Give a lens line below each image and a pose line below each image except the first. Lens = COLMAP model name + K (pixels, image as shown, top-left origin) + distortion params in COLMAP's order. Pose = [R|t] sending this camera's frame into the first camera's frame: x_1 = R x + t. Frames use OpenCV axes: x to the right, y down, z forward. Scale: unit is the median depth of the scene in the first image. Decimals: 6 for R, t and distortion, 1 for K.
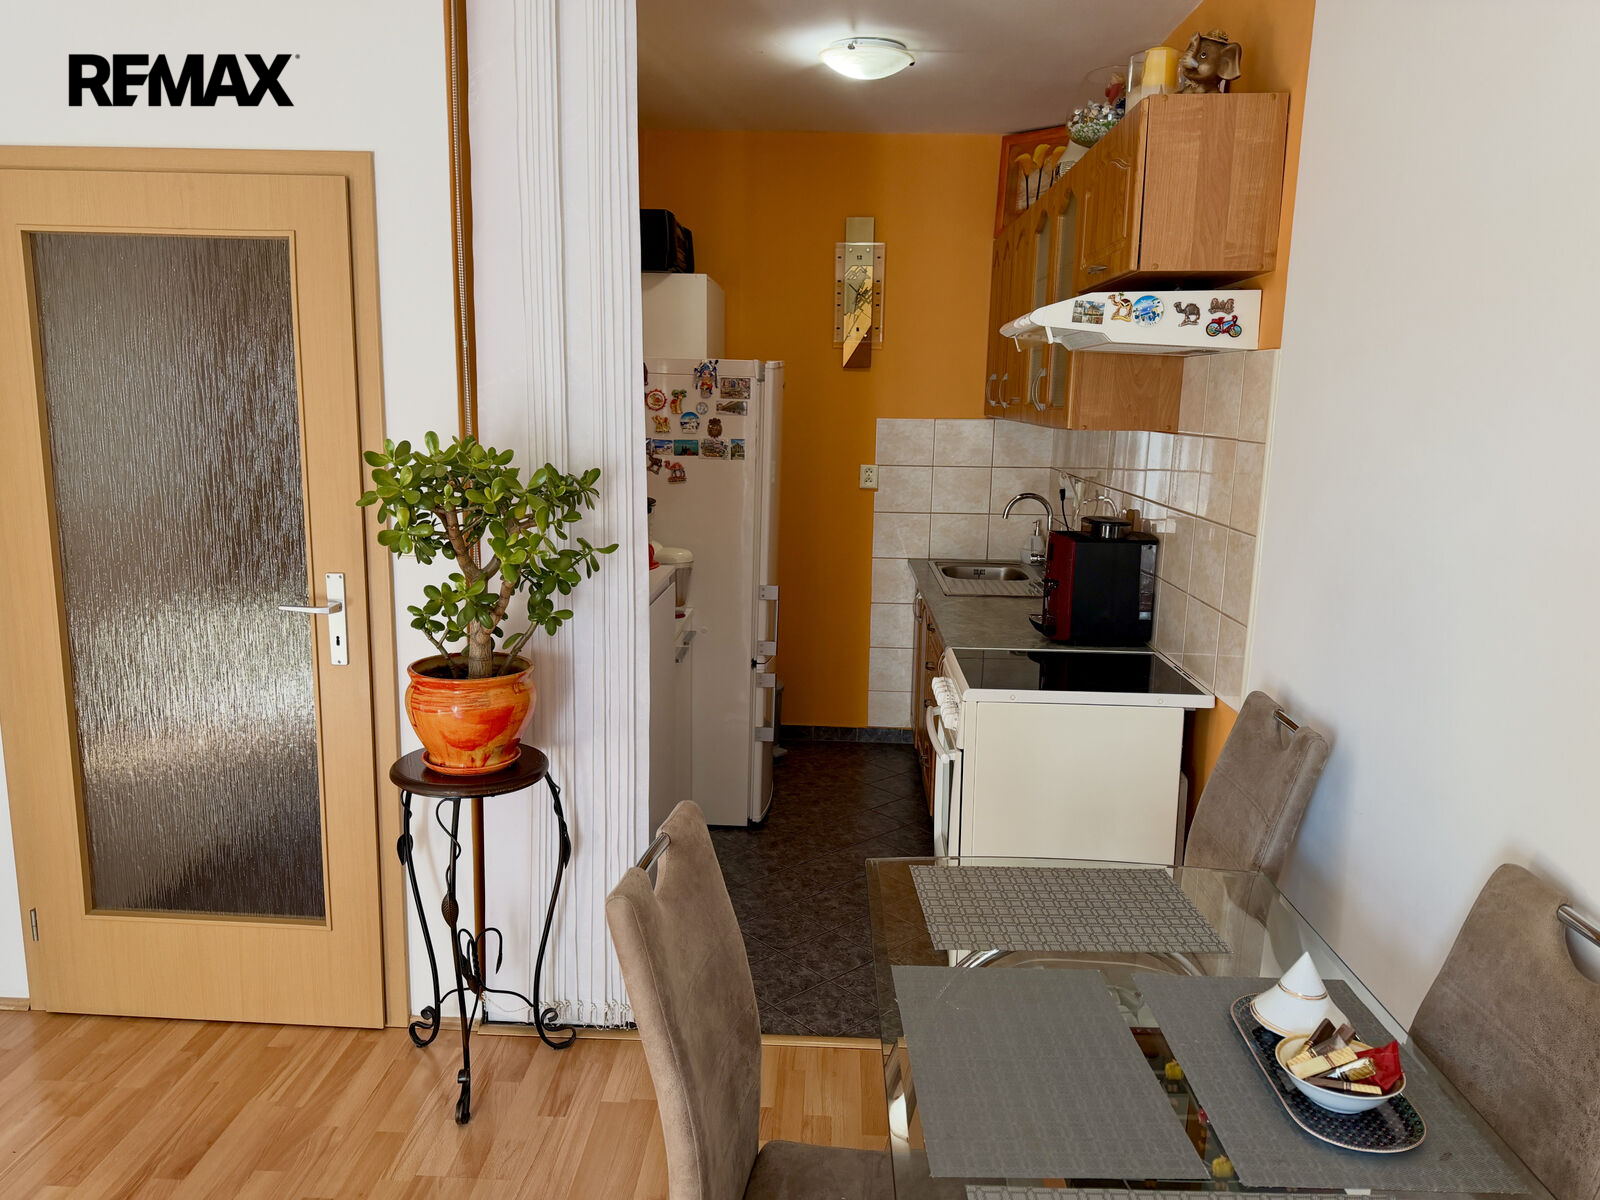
lens RADIAL K [[1144.6, 0, 801.3], [0, 1144.6, 601.3], [0, 0, 1]] dist [0.081172, -0.000215]
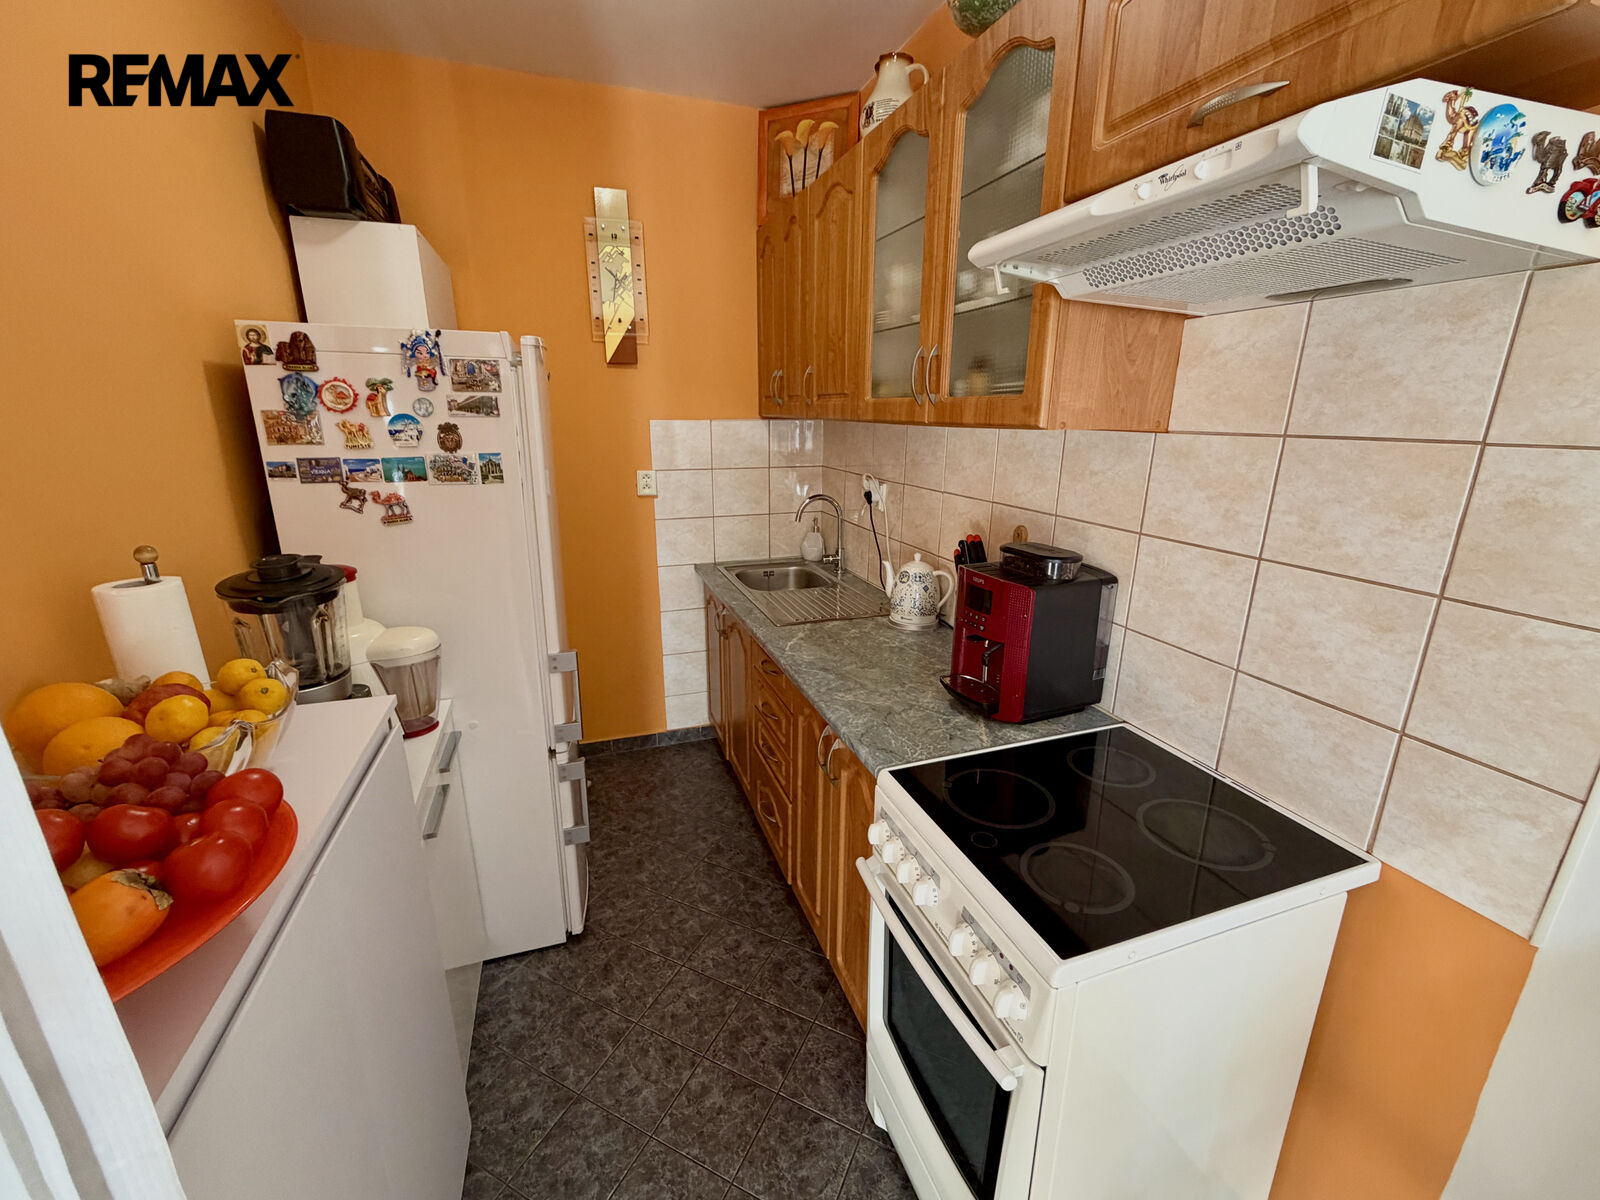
lens RADIAL K [[649.3, 0, 794.2], [0, 649.3, 595.7], [0, 0, 1]] dist [0.000952, 0.001028]
pose [[0.931126, -0.112801, 0.346814, -0.030447], [0.076195, 0.990148, 0.117477, -0.089365], [-0.356649, -0.082961, 0.930548, 0.570307]]
